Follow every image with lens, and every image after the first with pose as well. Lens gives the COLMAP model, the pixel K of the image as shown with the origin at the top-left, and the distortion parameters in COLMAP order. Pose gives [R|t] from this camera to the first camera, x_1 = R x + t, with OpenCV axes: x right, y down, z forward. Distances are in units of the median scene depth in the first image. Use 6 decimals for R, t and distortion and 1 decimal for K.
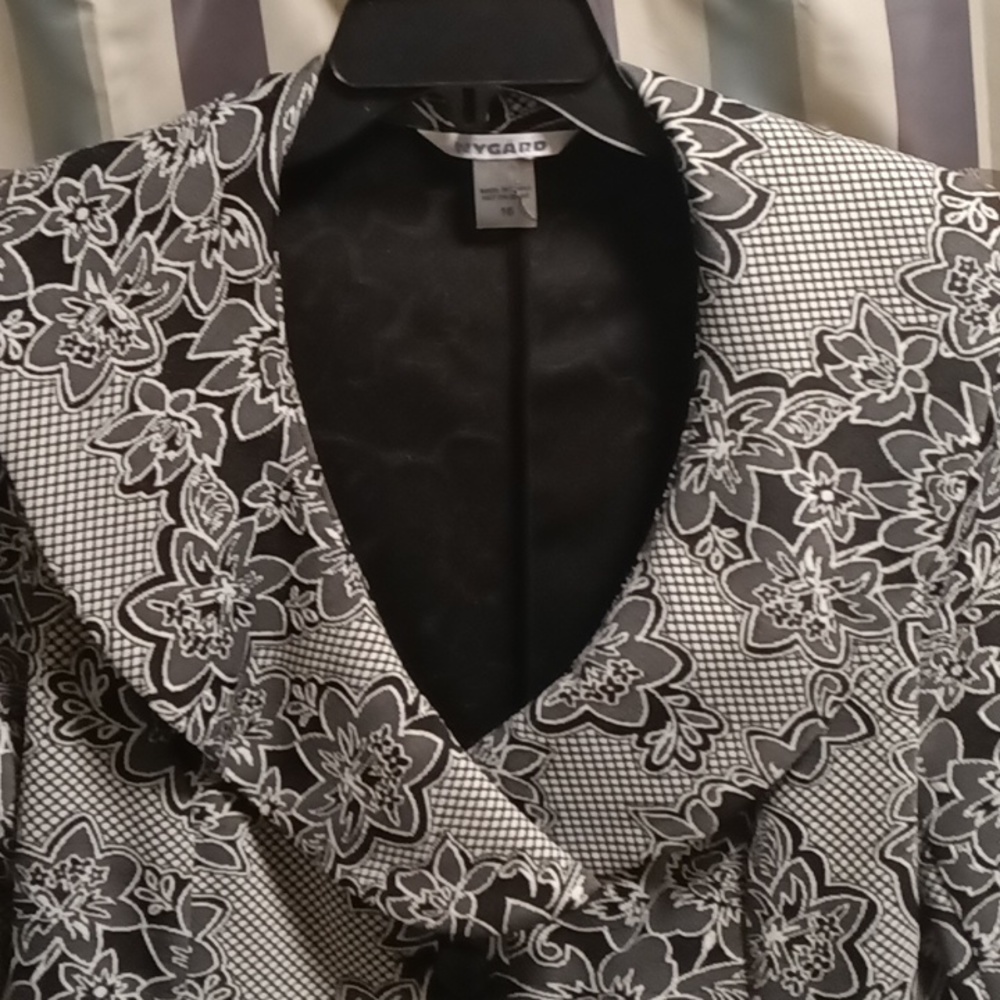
lens RADIAL K [[1771.6, 0, 490.6], [0, 1771.6, 492.8], [0, 0, 1]] dist [0.312389, -1.376620]
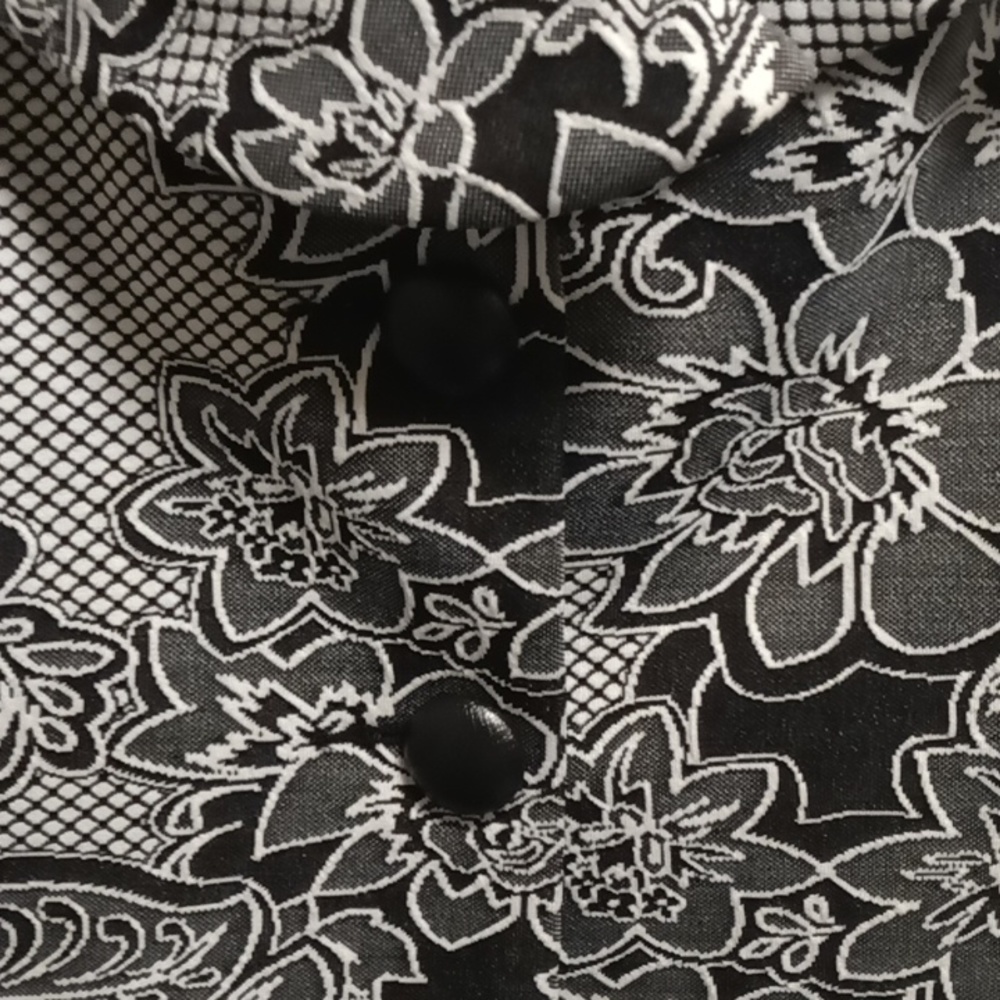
lens RADIAL K [[1771.6, 0, 490.6], [0, 1771.6, 492.8], [0, 0, 1]] dist [0.312389, -1.376620]
pose [[0.999263, -0.029709, -0.024327, 0.001930], [0.035388, 0.958426, 0.283140, 0.194628], [0.014903, -0.283792, 0.958770, 0.628415]]
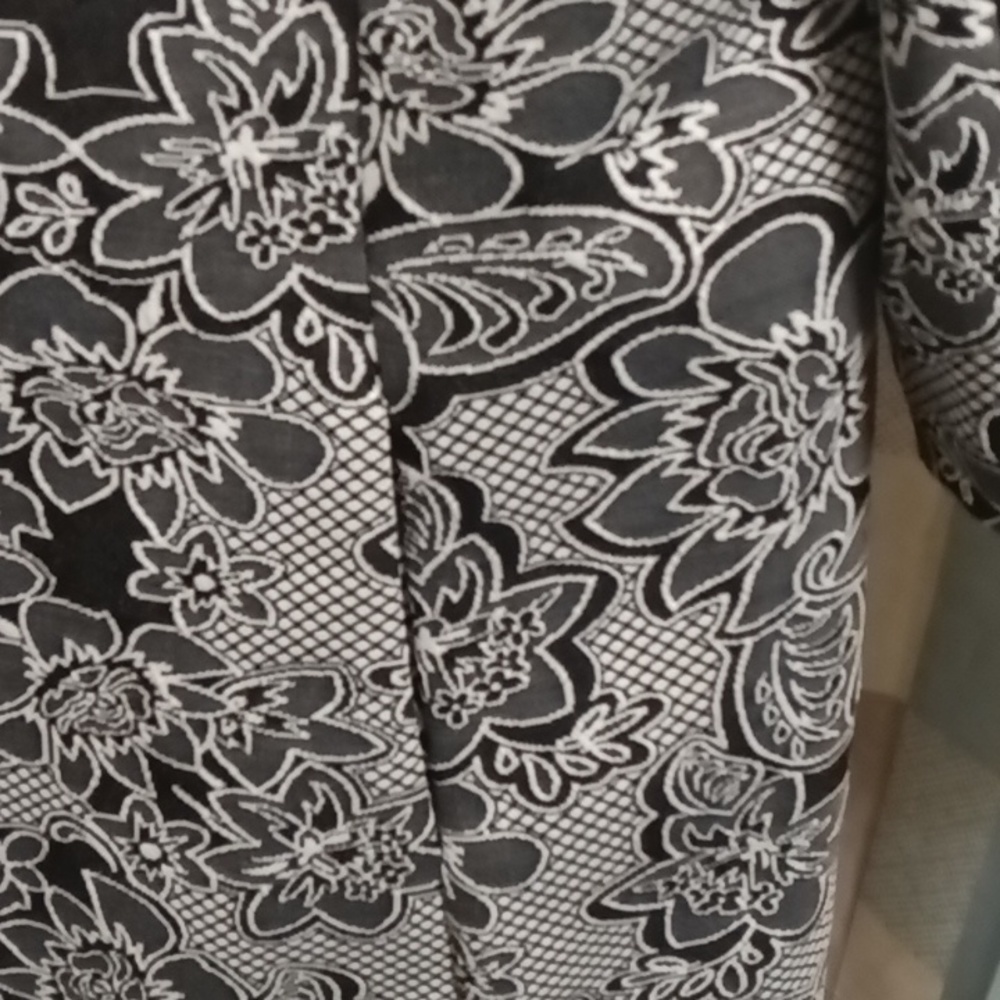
lens RADIAL K [[1771.6, 0, 490.6], [0, 1771.6, 492.8], [0, 0, 1]] dist [0.312389, -1.376620]
pose [[0.996274, 0.085838, 0.008401, 0.195357], [-0.081113, 0.899395, 0.429546, 0.288575], [0.029316, -0.428627, 0.903006, 0.564667]]
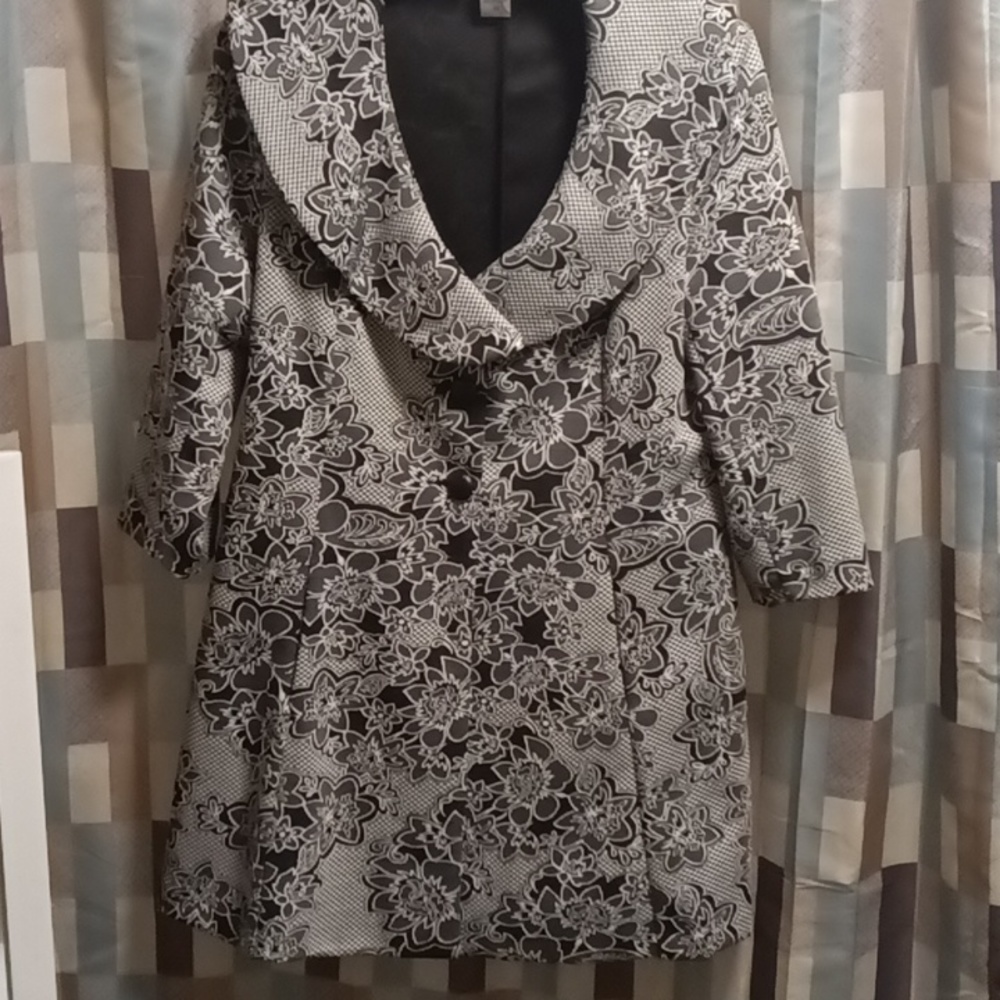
lens RADIAL K [[1743.5, 0, 489.1], [0, 1743.5, 490.7], [0, 0, 1]] dist [0.351842, -1.690049]
pose [[0.998819, 0.032949, -0.035720, 0.091516], [-0.030599, 0.997451, 0.064459, 0.259831], [0.037753, -0.063290, 0.997281, -1.045426]]
